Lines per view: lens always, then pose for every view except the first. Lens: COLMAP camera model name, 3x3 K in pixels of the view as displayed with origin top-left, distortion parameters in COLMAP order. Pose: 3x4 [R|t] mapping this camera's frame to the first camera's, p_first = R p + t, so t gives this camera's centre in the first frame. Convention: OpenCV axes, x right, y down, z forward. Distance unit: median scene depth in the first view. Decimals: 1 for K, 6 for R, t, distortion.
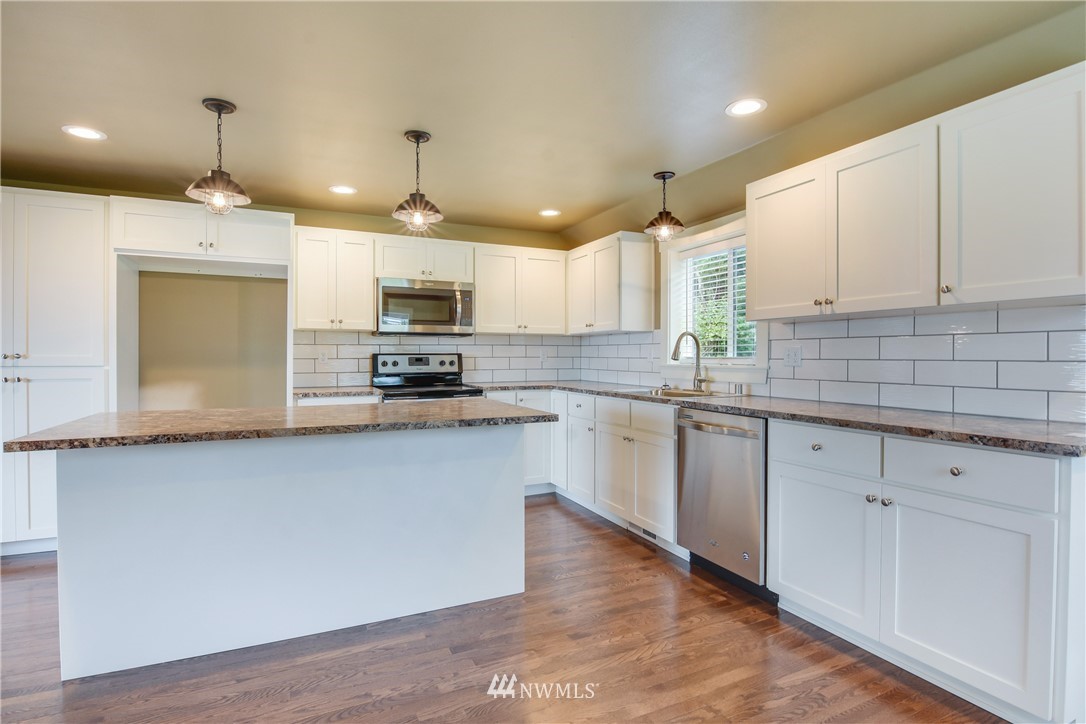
lens RADIAL K [[544.6, 0, 539.2], [0, 544.6, 360.5], [0, 0, 1]] dist [-0.002691, -0.010261]
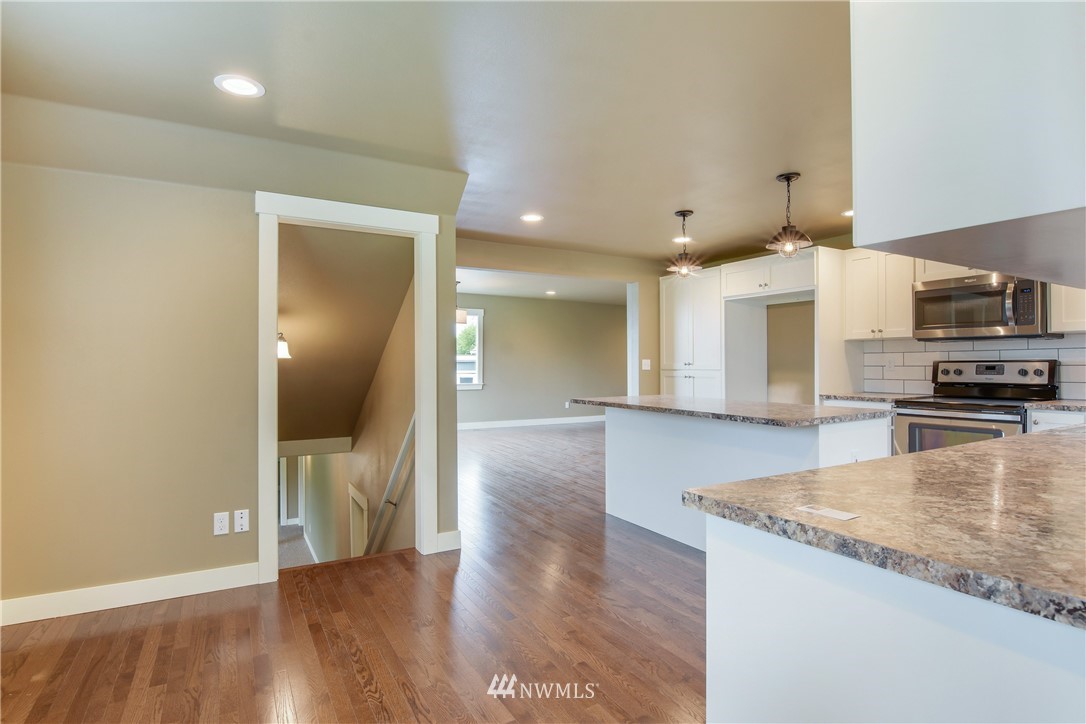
lens RADIAL K [[544.6, 0, 539.2], [0, 544.6, 360.5], [0, 0, 1]] dist [-0.002691, -0.010261]
pose [[0.062042, -0.005576, -0.998058, 0.679384], [-0.005392, 0.999968, -0.005921, -0.004896], [0.998059, 0.005749, 0.062010, 0.296634]]
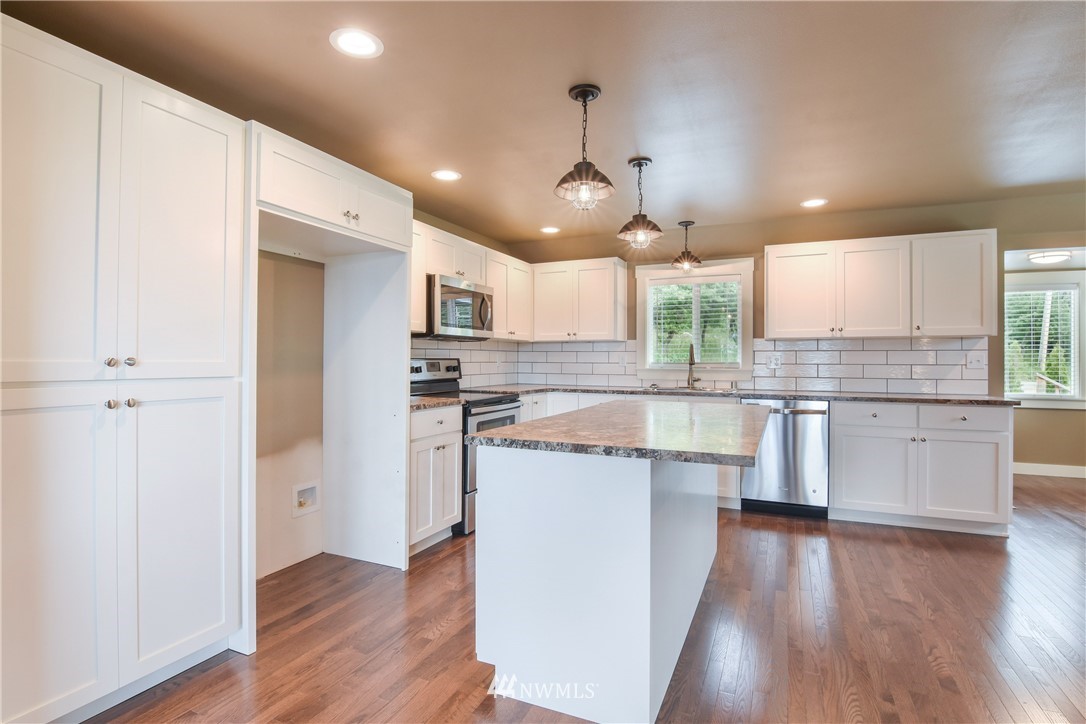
lens RADIAL K [[544.6, 0, 539.2], [0, 544.6, 360.5], [0, 0, 1]] dist [-0.002691, -0.010261]
pose [[0.755509, 0.002230, 0.655135, -0.814986], [0.002549, 0.999977, -0.006343, -0.003403], [-0.655134, 0.006462, 0.755485, 0.224449]]
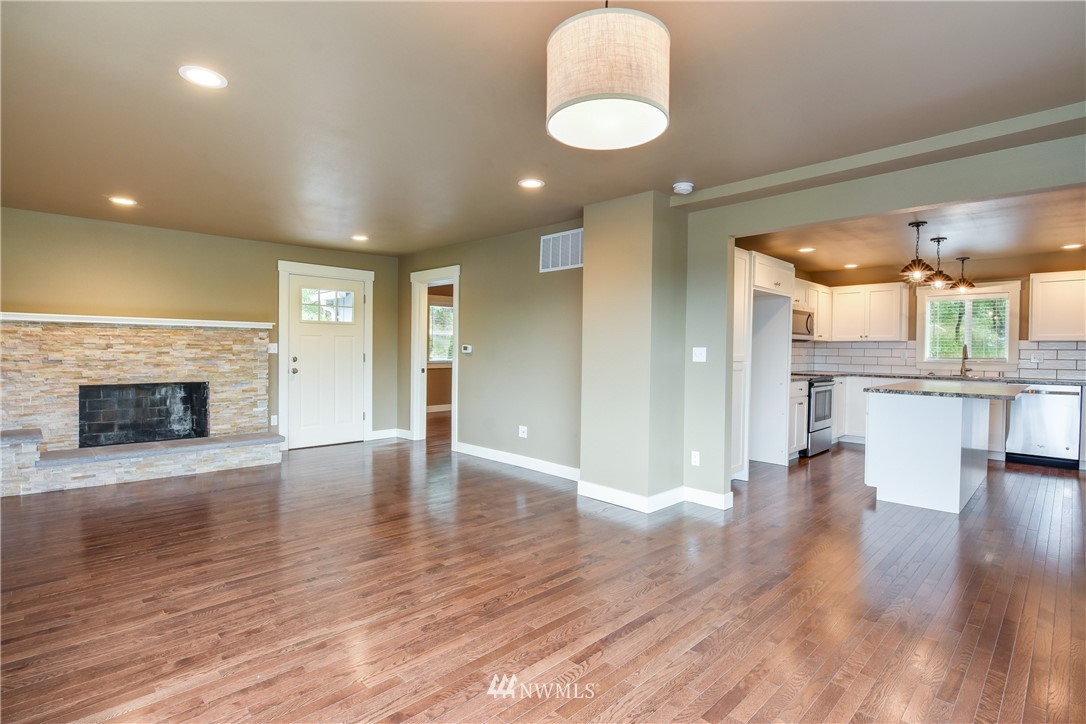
lens RADIAL K [[544.6, 0, 539.2], [0, 544.6, 360.5], [0, 0, 1]] dist [-0.002691, -0.010261]
pose [[0.936845, 0.003074, 0.349733, -1.596307], [-0.007422, 0.999911, 0.011093, -0.004943], [-0.349667, -0.012988, 0.936784, -0.198038]]
